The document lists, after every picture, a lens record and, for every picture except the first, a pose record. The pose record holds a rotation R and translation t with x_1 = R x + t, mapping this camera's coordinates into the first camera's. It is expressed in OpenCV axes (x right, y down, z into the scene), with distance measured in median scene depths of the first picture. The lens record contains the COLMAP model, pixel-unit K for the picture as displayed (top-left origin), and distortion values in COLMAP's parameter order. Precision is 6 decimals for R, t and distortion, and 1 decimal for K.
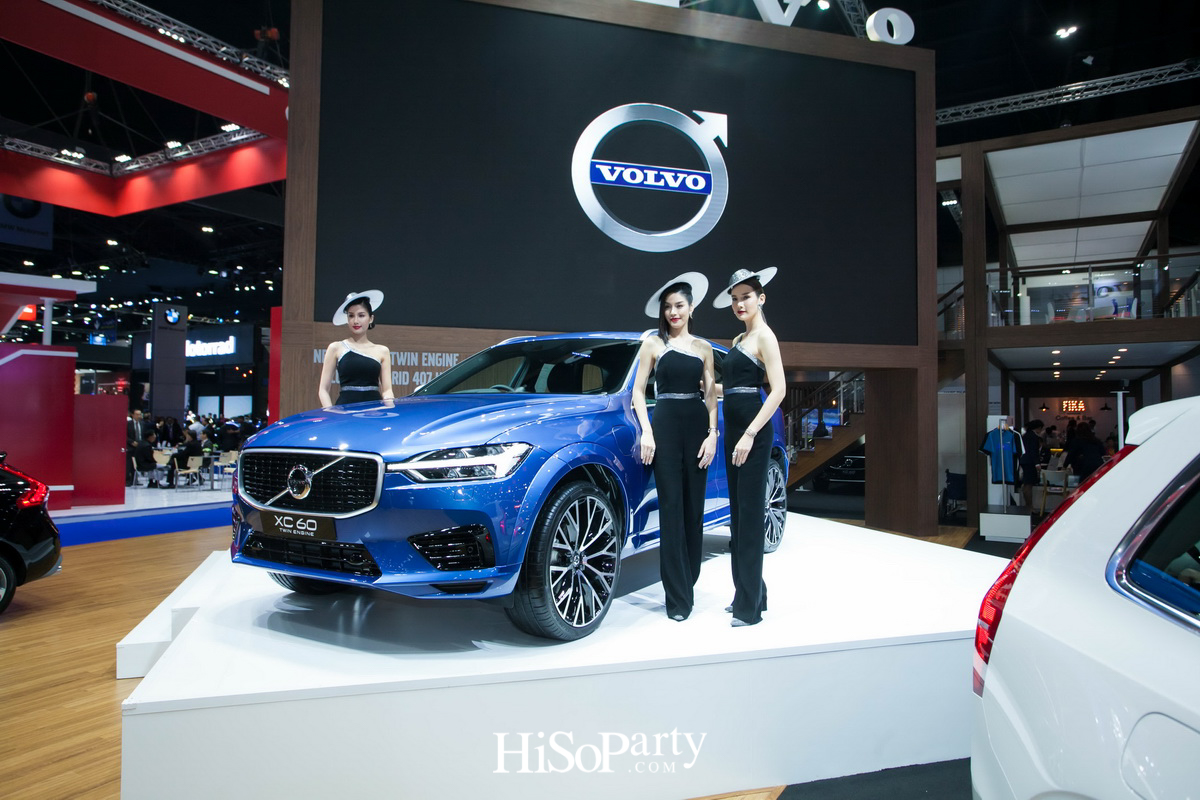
lens RADIAL K [[817.7, 0, 609.4], [0, 817.7, 374.3], [0, 0, 1]] dist [-0.013717, 0.018469]
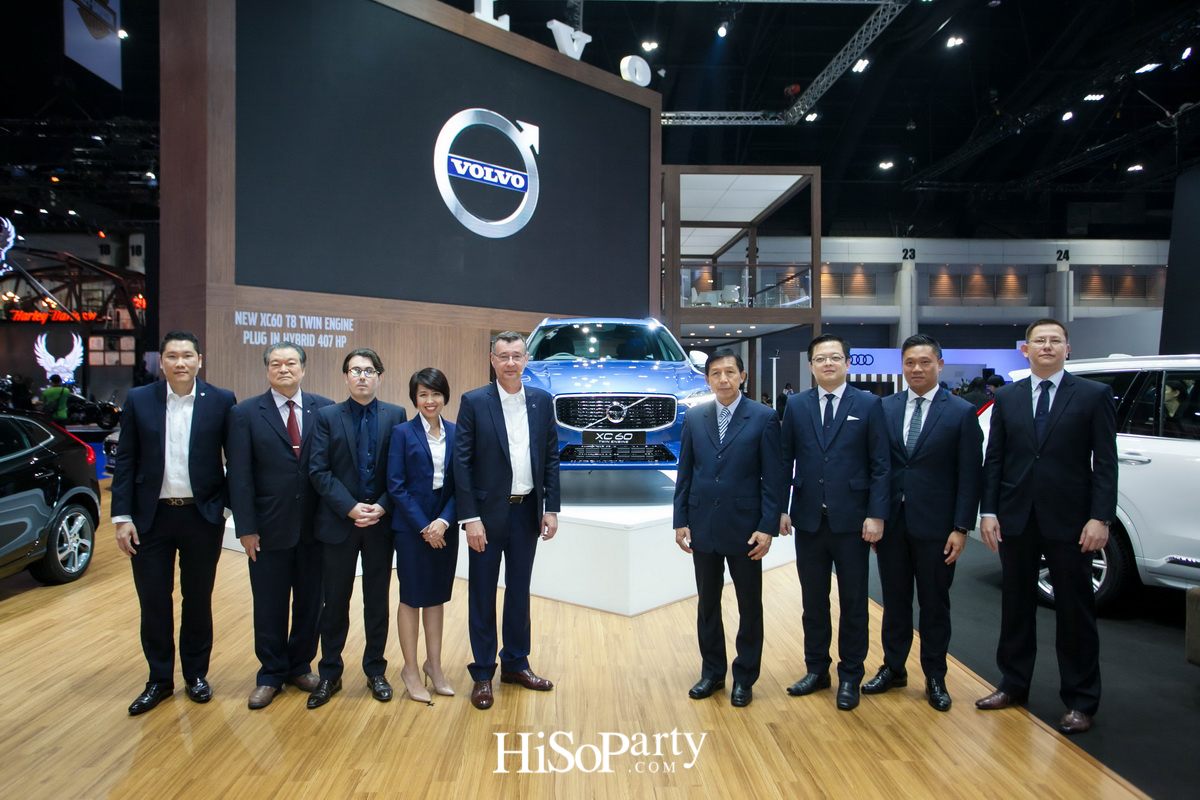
lens RADIAL K [[881.3, 0, 595.7], [0, 881.3, 395.9], [0, 0, 1]] dist [-0.019106, 0.002378]
pose [[0.848004, -0.015218, 0.529771, -1.340378], [-0.024551, 0.997387, 0.067949, -0.024779], [-0.529421, -0.070627, 0.845414, -0.506906]]
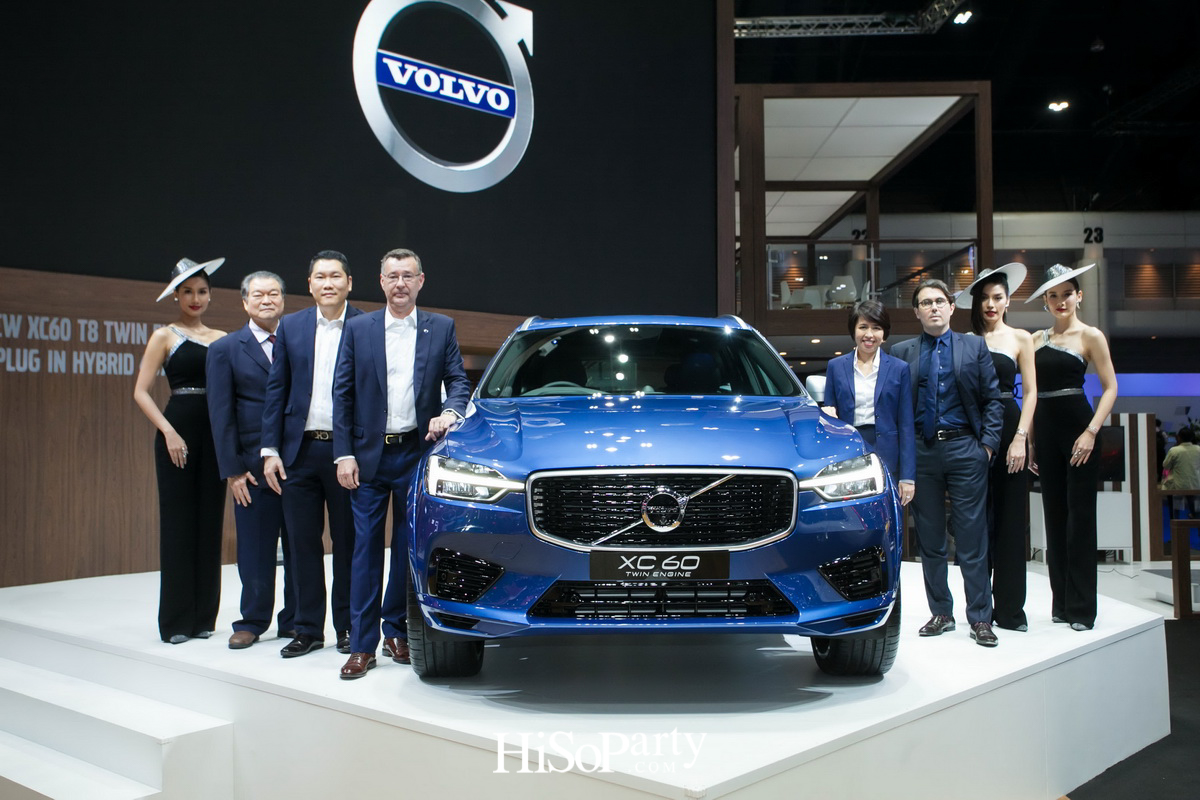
lens RADIAL K [[1197.5, 0, 594.9], [0, 1197.5, 396.4], [0, 0, 1]] dist [0.023640, 0.000000]
pose [[0.866421, -0.001867, 0.499310, -0.966927], [-0.014688, 0.999465, 0.029225, -0.006499], [-0.499097, -0.032655, 0.865930, 0.055057]]
